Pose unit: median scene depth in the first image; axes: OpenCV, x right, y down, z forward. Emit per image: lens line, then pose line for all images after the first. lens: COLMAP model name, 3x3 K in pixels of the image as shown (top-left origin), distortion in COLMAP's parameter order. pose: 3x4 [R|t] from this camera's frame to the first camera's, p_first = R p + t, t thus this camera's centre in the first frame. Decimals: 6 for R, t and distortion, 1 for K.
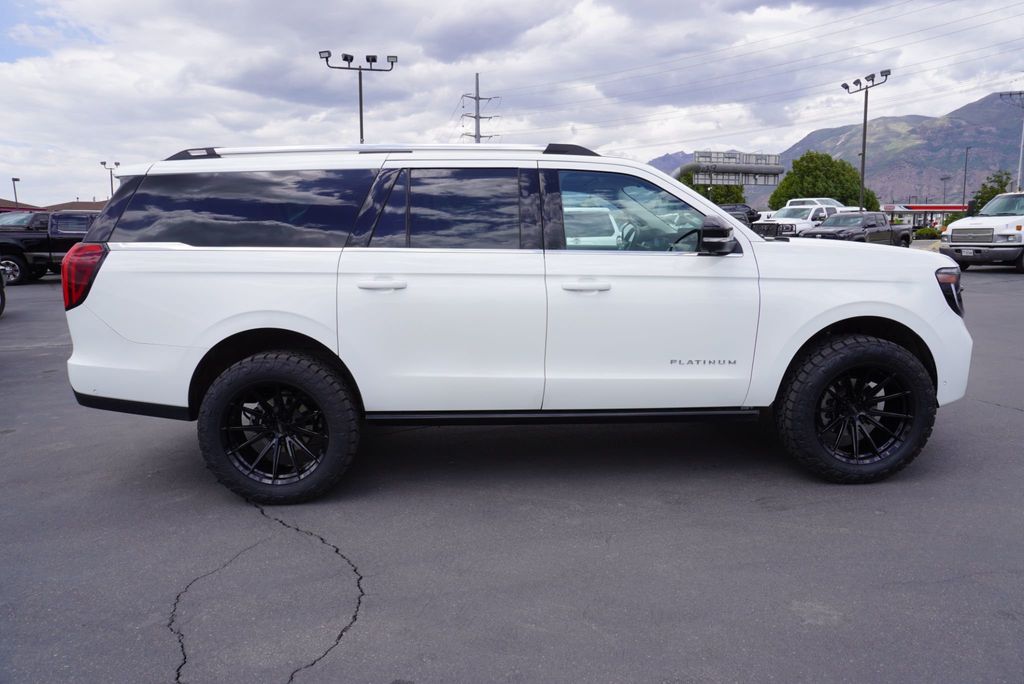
lens RADIAL K [[692.3, 0, 511.1], [0, 692.3, 331.7], [0, 0, 1]] dist [-0.012412, 0.011349]
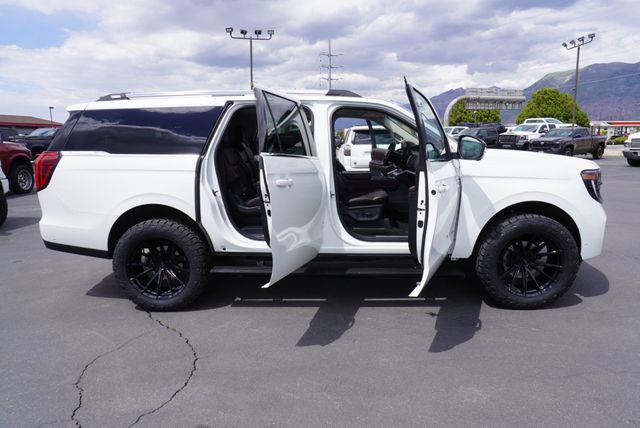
lens RADIAL K [[432.7, 0, 316.9], [0, 432.7, 209.2], [0, 0, 1]] dist [-0.012412, 0.011349]
pose [[0.997009, 0.013115, -0.076169, 0.107378], [-0.011809, 0.999776, 0.017562, -0.014719], [0.076382, -0.016610, 0.996940, 0.008489]]
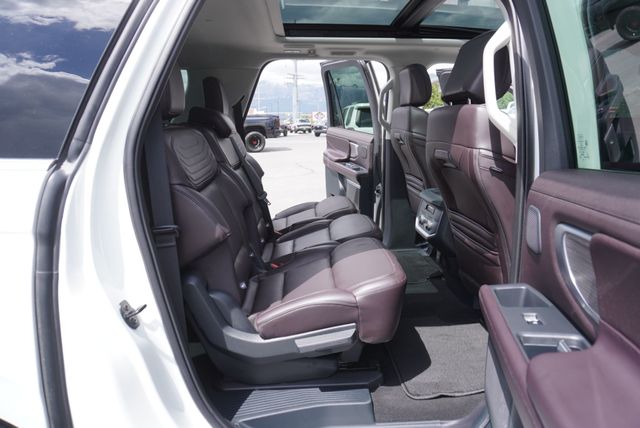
lens RADIAL K [[432.7, 0, 319.8], [0, 432.7, 212.7], [0, 0, 1]] dist [-0.012412, 0.011349]
pose [[0.999811, 0.002226, 0.019314, -0.107350], [-0.003373, 0.998221, 0.059530, -0.104348], [-0.019147, -0.059584, 0.998040, 0.758055]]
